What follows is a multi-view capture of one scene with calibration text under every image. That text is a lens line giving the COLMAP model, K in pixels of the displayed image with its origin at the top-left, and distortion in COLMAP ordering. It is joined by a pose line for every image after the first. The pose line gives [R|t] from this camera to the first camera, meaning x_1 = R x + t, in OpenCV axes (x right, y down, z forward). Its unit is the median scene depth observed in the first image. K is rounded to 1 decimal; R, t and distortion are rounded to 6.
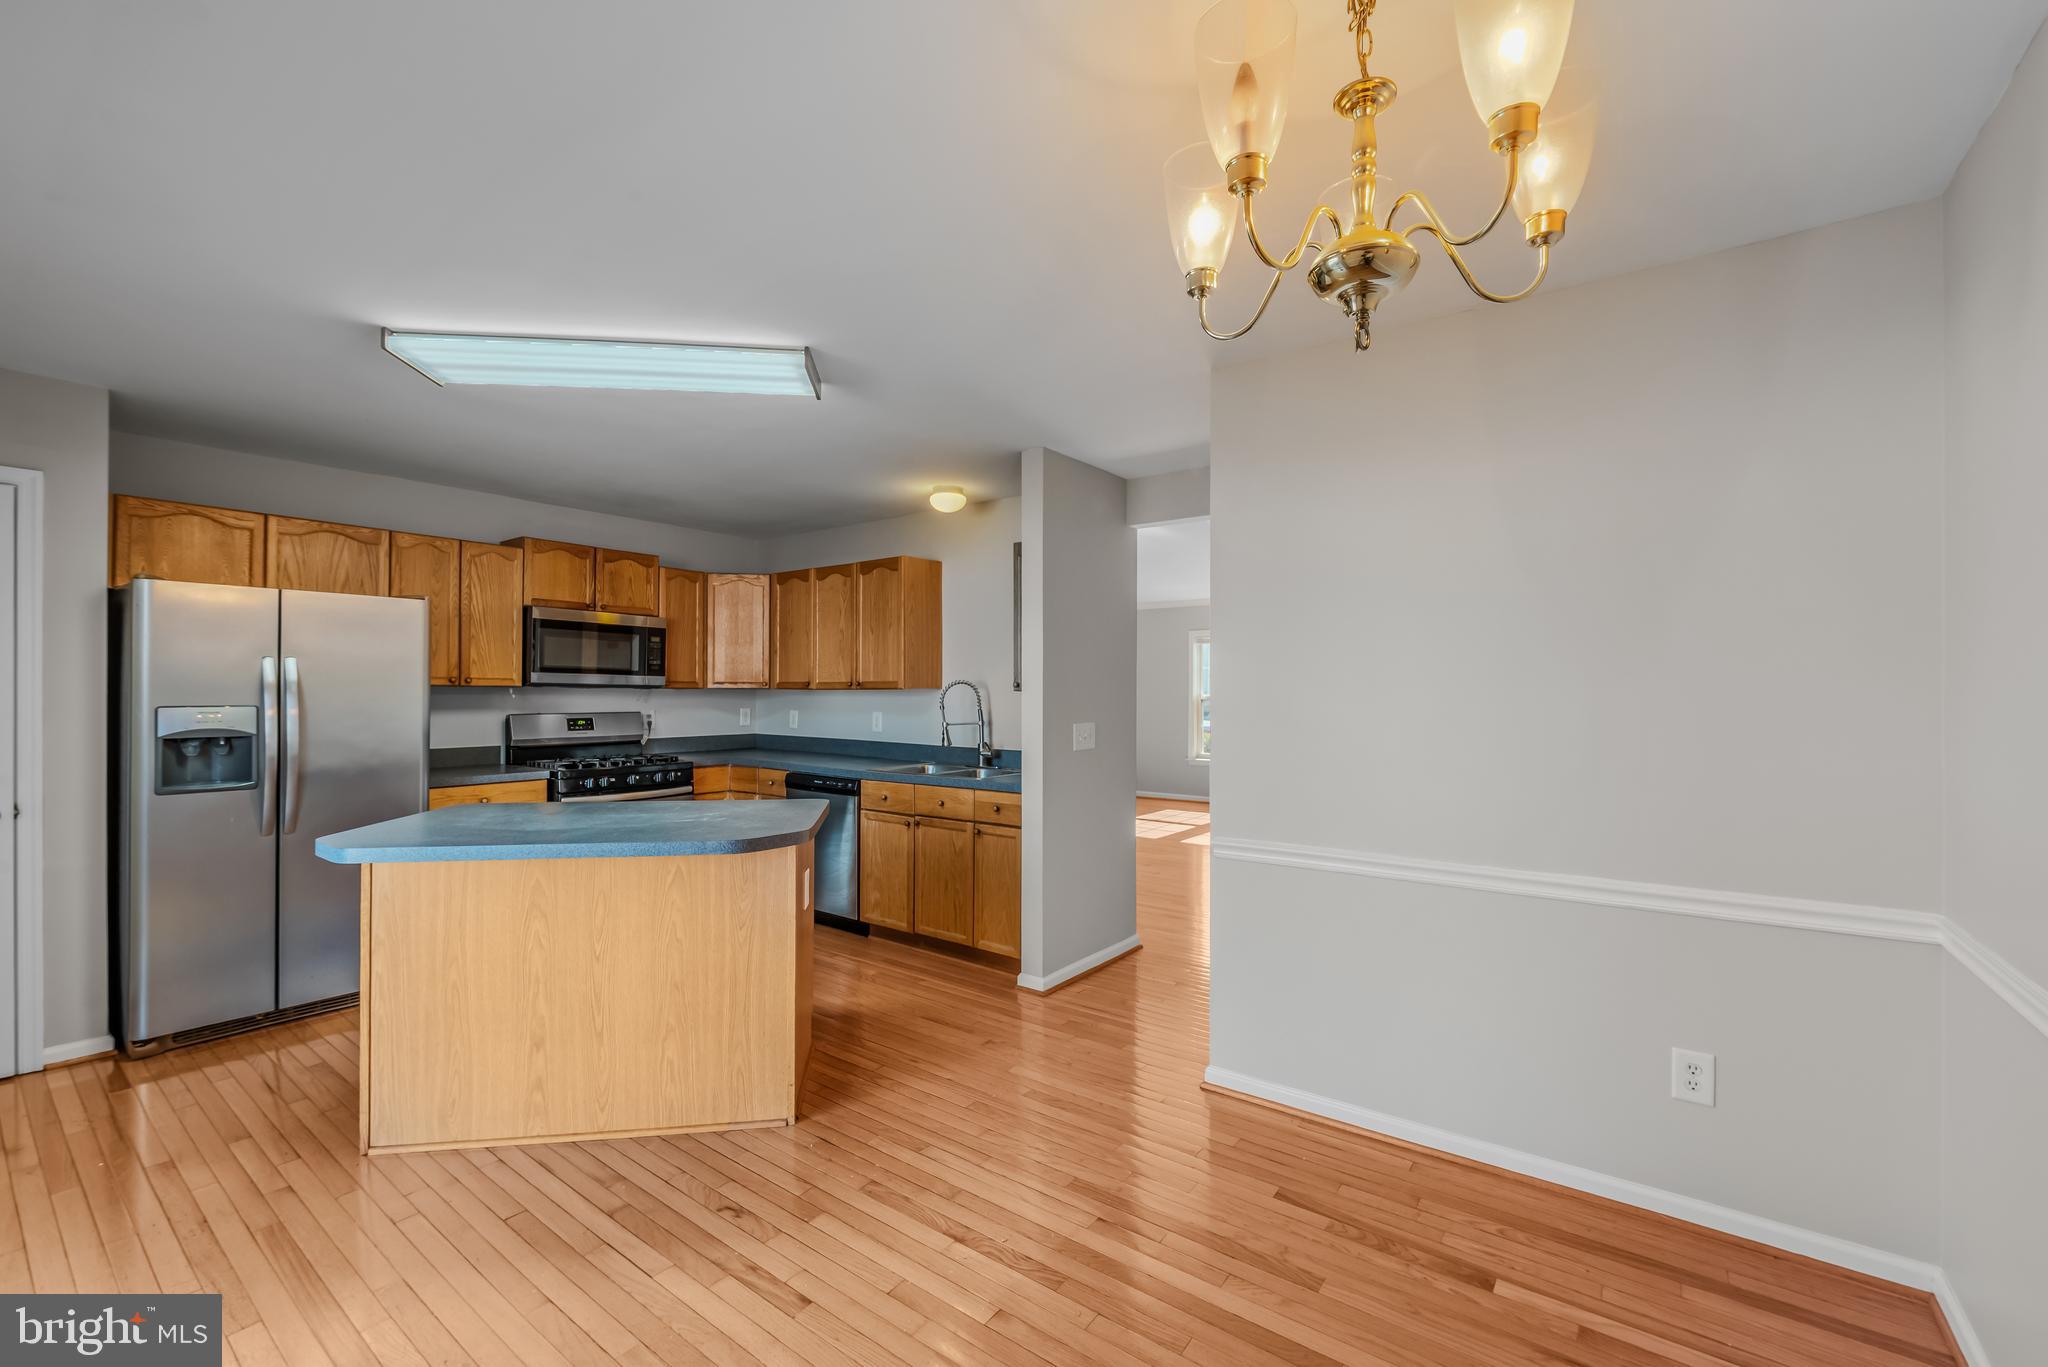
lens RADIAL K [[830.9, 0, 1036.6], [0, 830.9, 688.4], [0, 0, 1]] dist [-0.004476, -0.002173]
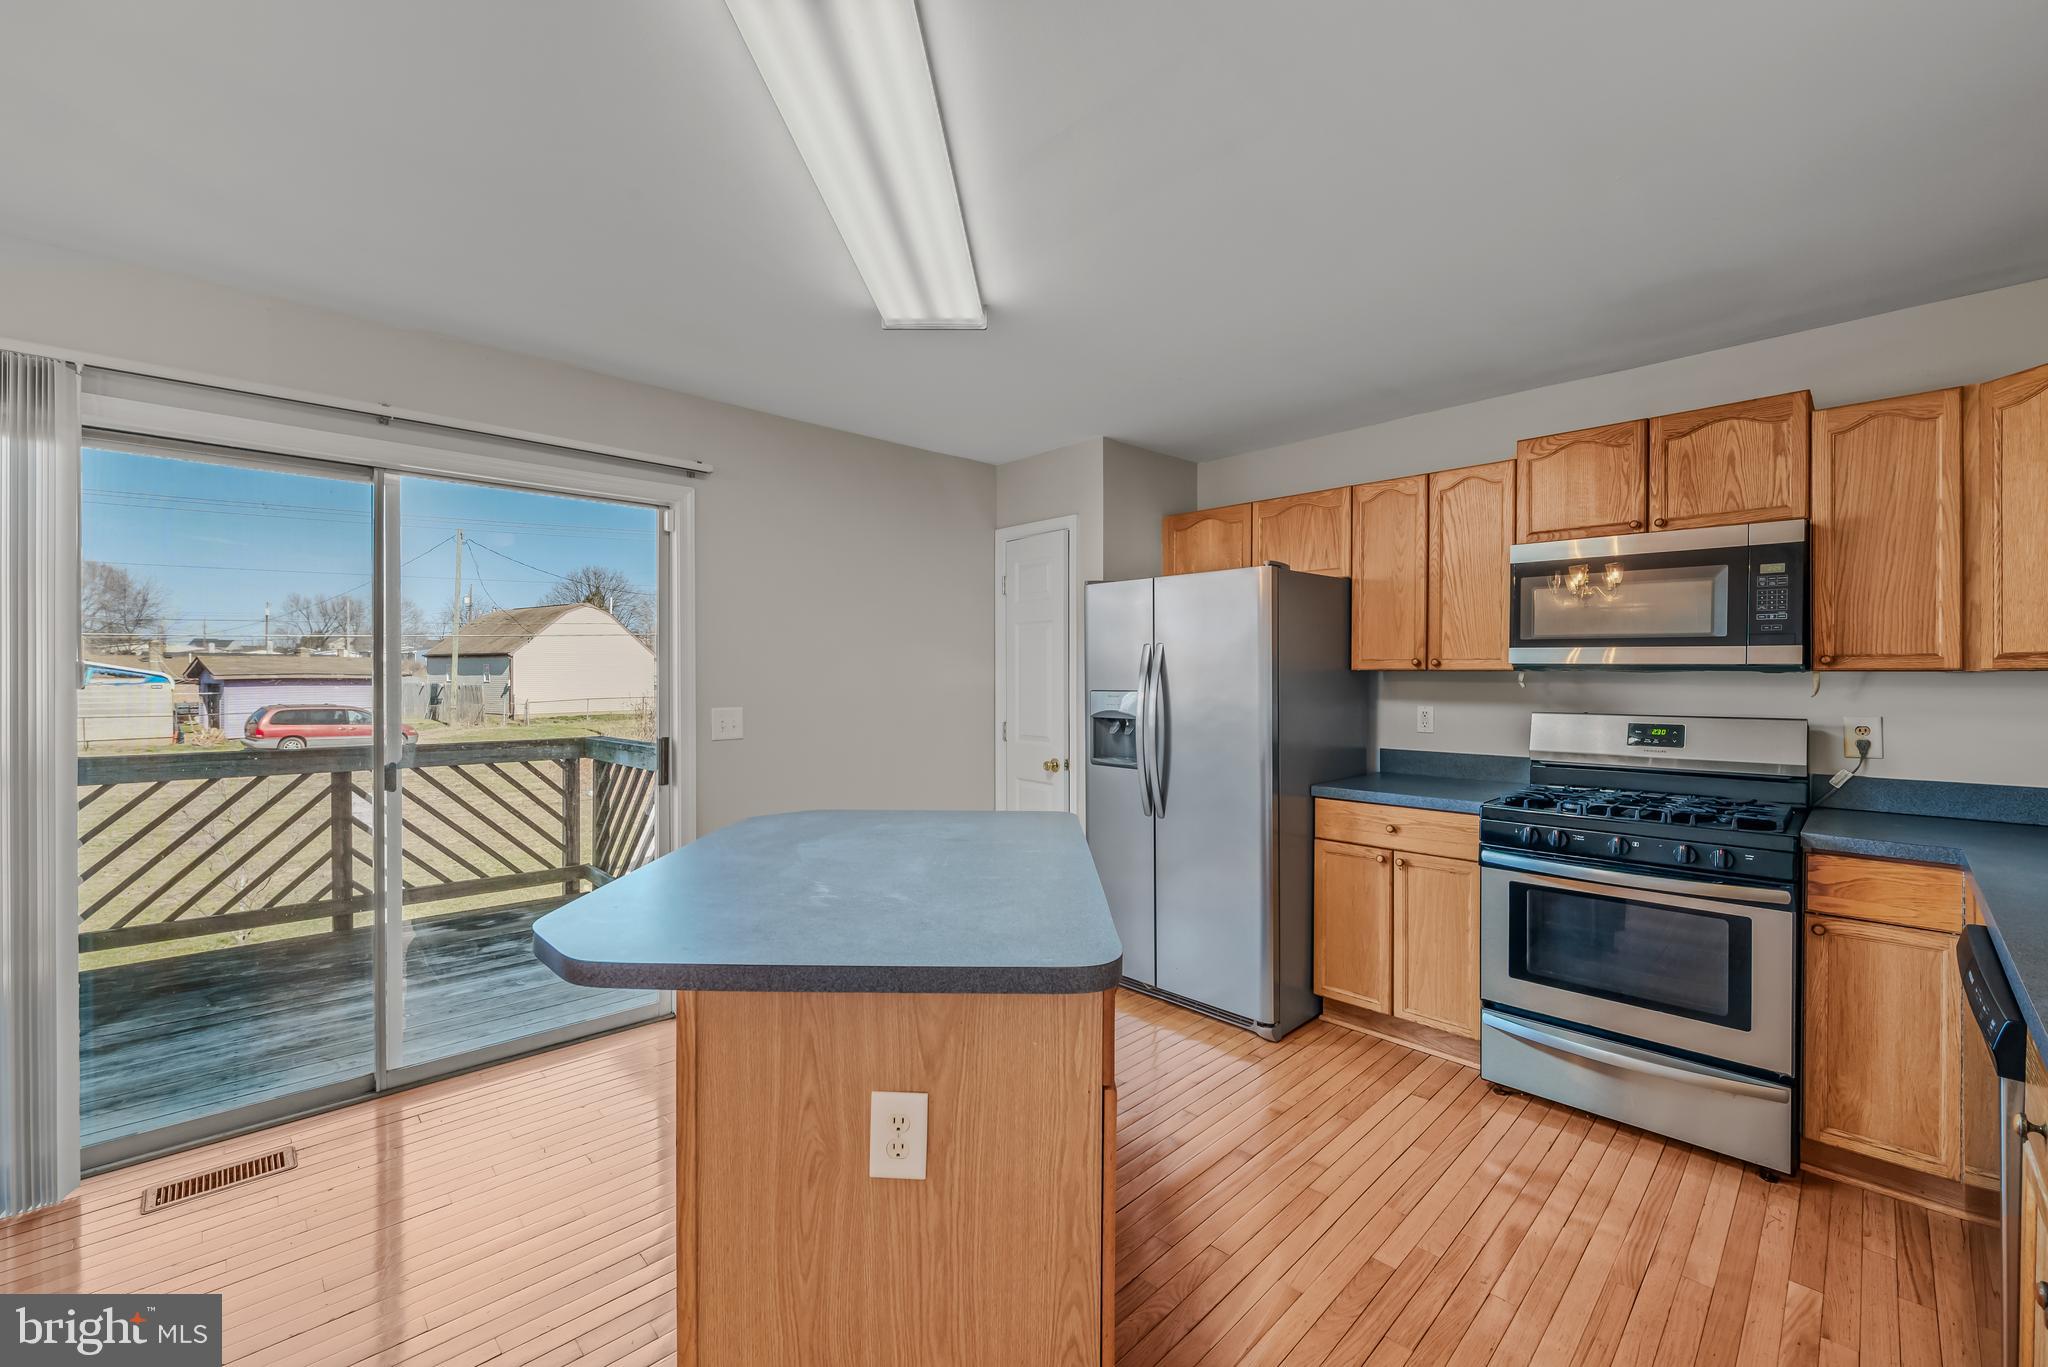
lens RADIAL K [[817.4, 0, 1022.4], [0, 817.4, 679.8], [0, 0, 1]] dist [-0.007939, -0.000842]
pose [[-0.164119, 0.000958, -0.986440, 0.084322], [0.002551, 0.999997, 0.000546, 0.004225], [0.986437, -0.002427, -0.164121, 0.764143]]
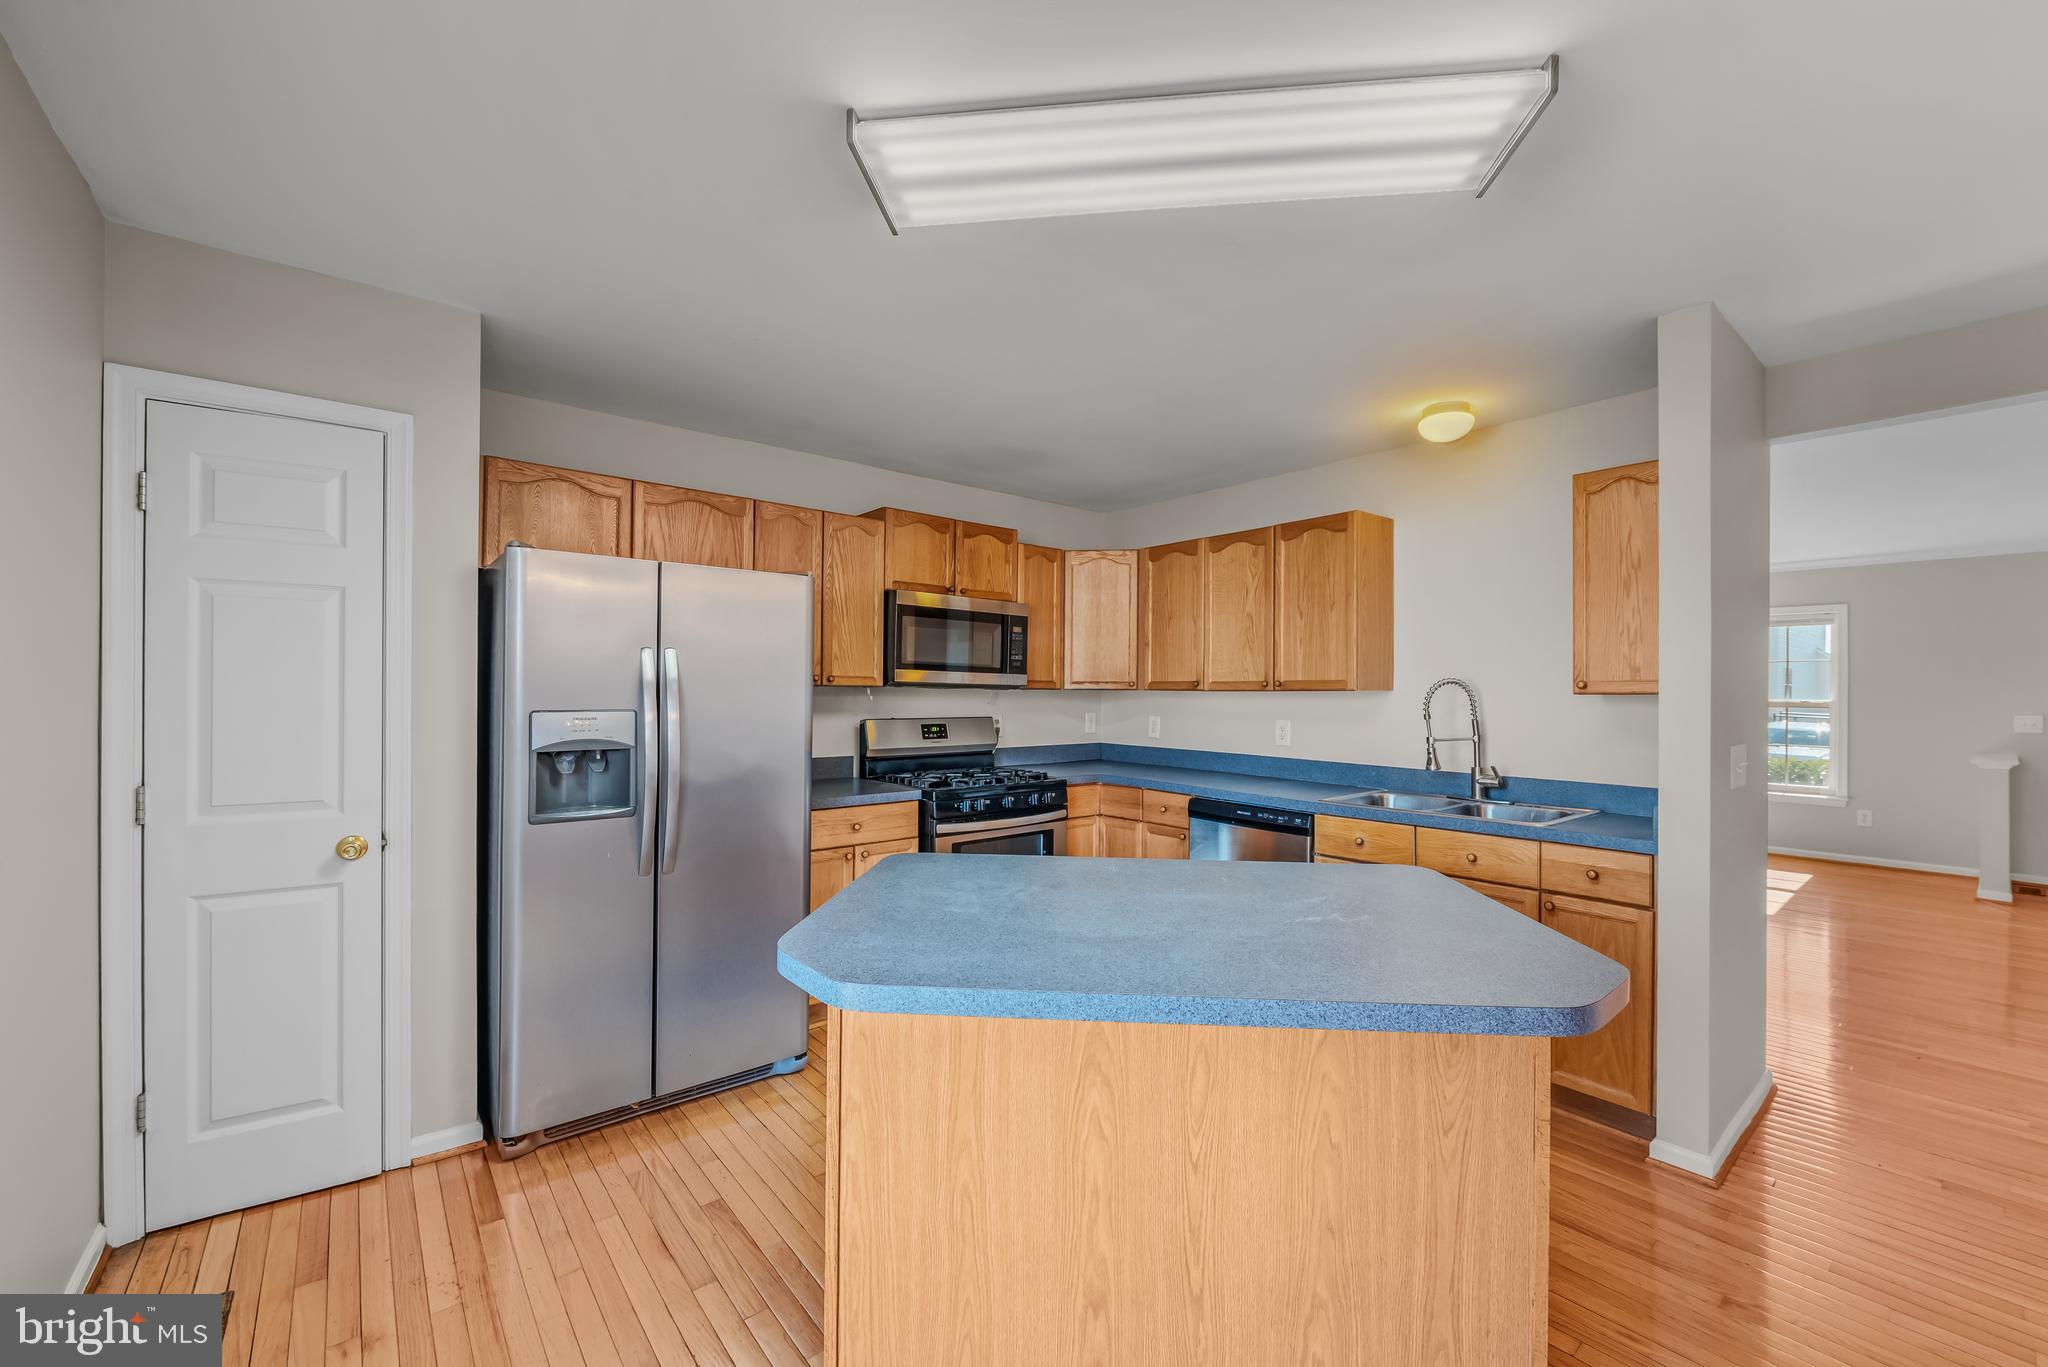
lens RADIAL K [[817.4, 0, 1040.5], [0, 817.4, 687.3], [0, 0, 1]] dist [-0.007939, -0.000842]
pose [[0.972836, 0.001502, -0.231492, -0.292052], [-0.002280, 0.999993, -0.003093, 0.000781], [0.231485, 0.003537, 0.972832, 0.251598]]
